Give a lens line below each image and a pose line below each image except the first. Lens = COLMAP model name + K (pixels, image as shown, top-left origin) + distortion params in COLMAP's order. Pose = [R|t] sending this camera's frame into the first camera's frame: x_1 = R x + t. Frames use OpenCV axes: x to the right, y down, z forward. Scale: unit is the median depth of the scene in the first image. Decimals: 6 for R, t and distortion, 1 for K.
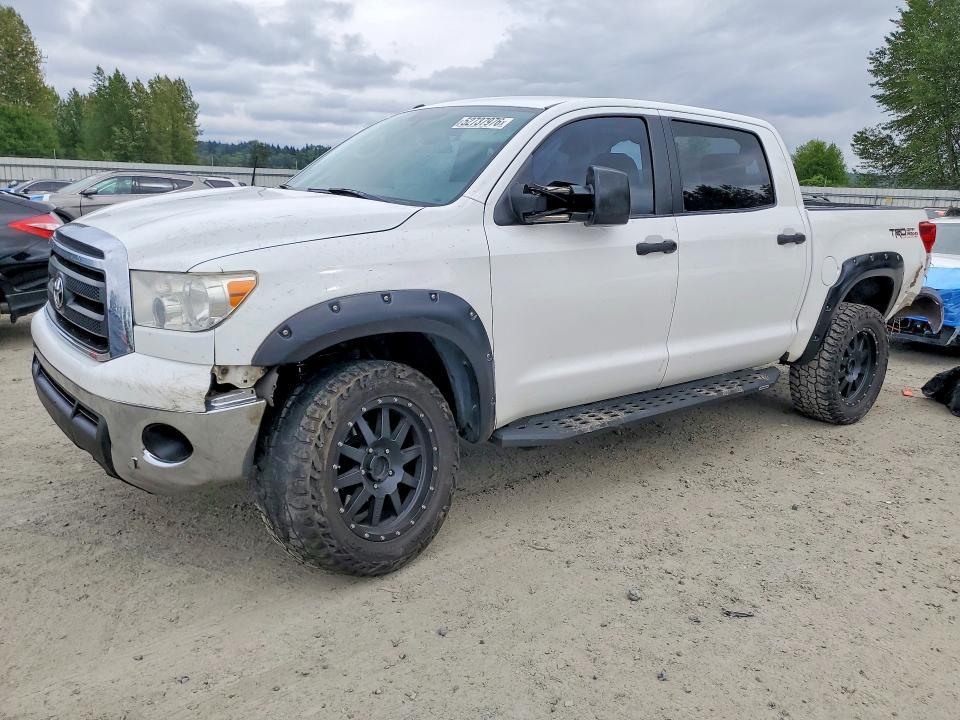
lens RADIAL K [[658.9, 0, 480.0], [0, 658.9, 360.0], [0, 0, 1]] dist [0.059060, -0.070242]
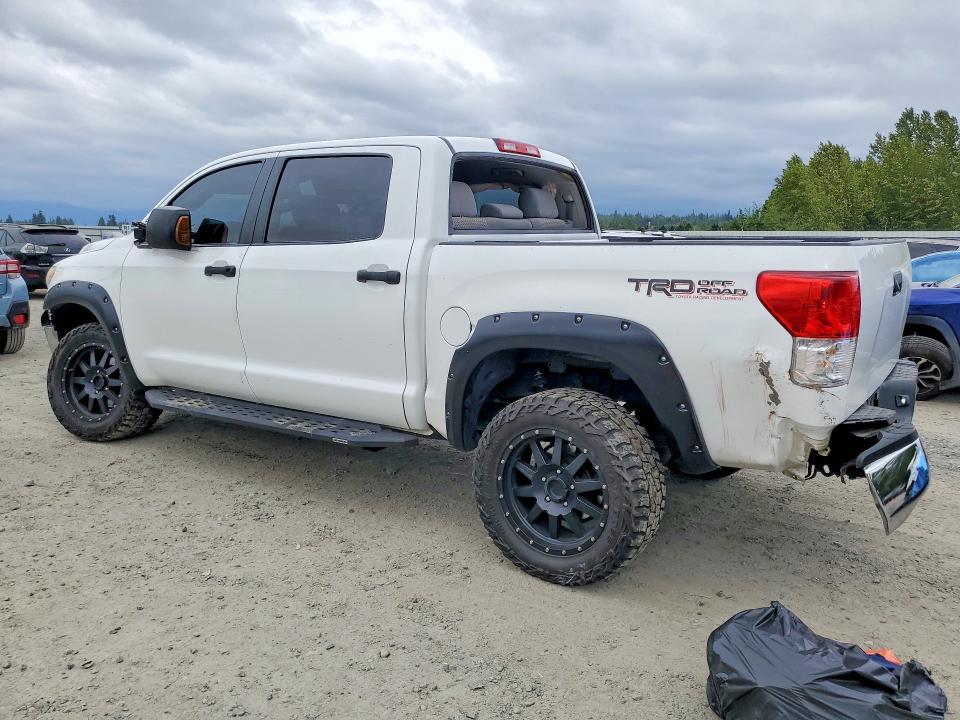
lens RADIAL K [[658.9, 0, 480.0], [0, 658.9, 360.0], [0, 0, 1]] dist [0.059060, -0.070242]
pose [[0.404064, 0.182751, -0.896289, 1.263331], [-0.194548, 0.974591, 0.111011, -0.197357], [0.893803, 0.129515, 0.429351, 0.781172]]
